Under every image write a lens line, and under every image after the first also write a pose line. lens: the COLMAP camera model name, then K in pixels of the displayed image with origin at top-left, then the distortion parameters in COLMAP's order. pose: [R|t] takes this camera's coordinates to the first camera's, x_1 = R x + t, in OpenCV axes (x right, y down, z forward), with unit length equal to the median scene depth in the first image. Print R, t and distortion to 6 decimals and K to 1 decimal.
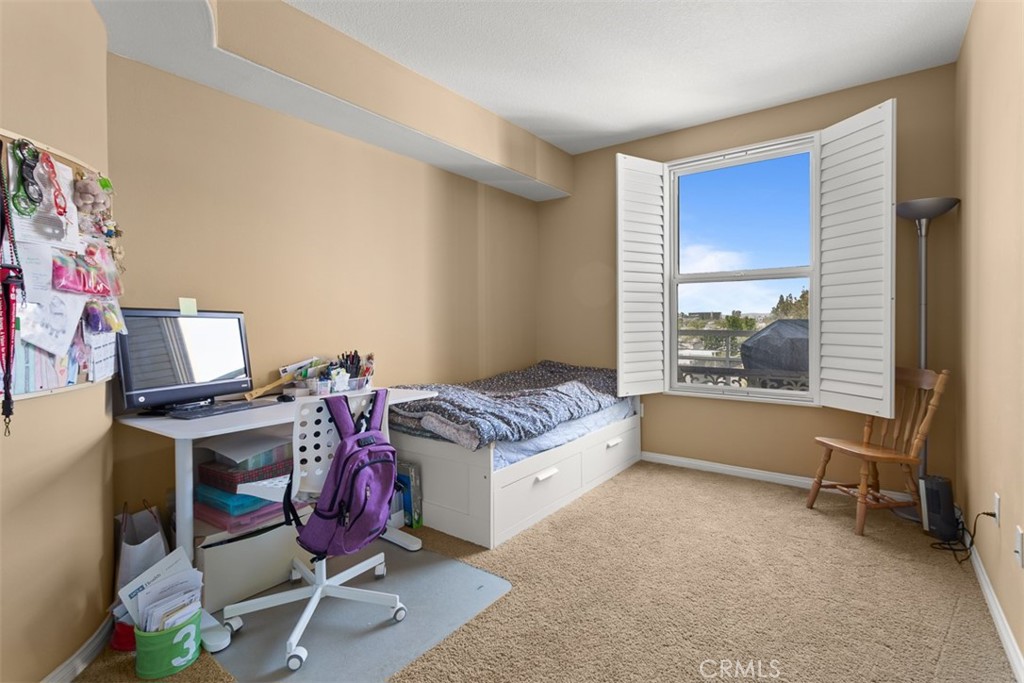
lens RADIAL K [[480.3, 0, 512.0], [0, 480.3, 333.0], [0, 0, 1]] dist [0.002986, 0.000851]
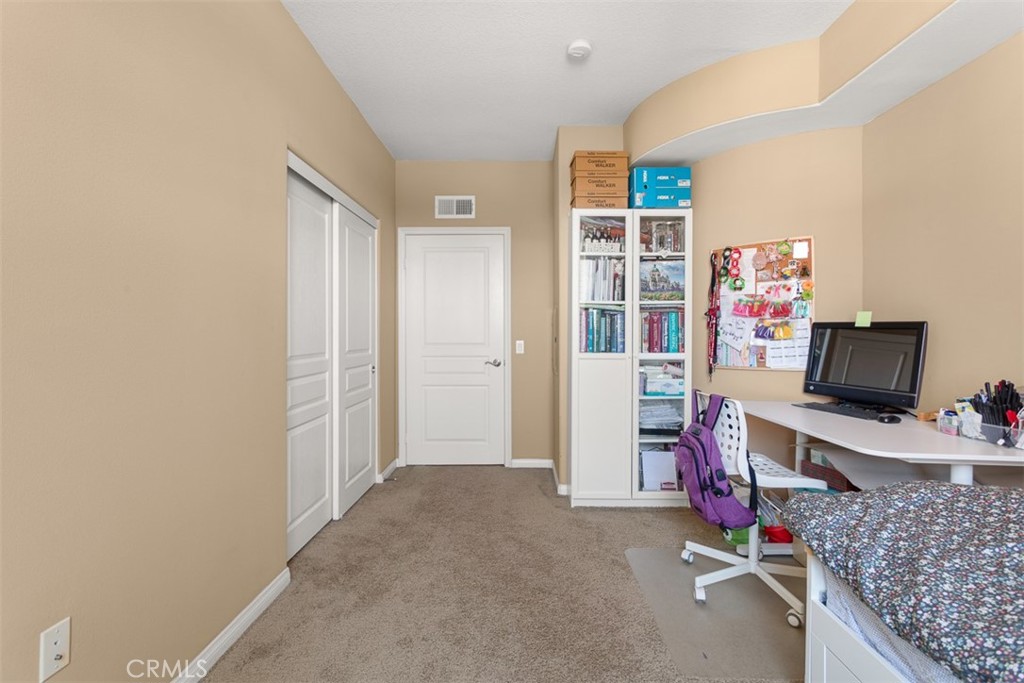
lens RADIAL K [[480.3, 0, 513.1], [0, 480.3, 336.6], [0, 0, 1]] dist [0.002986, 0.000851]
pose [[-0.810023, 0.004277, -0.586383, 0.593753], [-0.015097, 0.999490, 0.028144, -0.029475], [0.586204, 0.031650, -0.809545, 1.281667]]
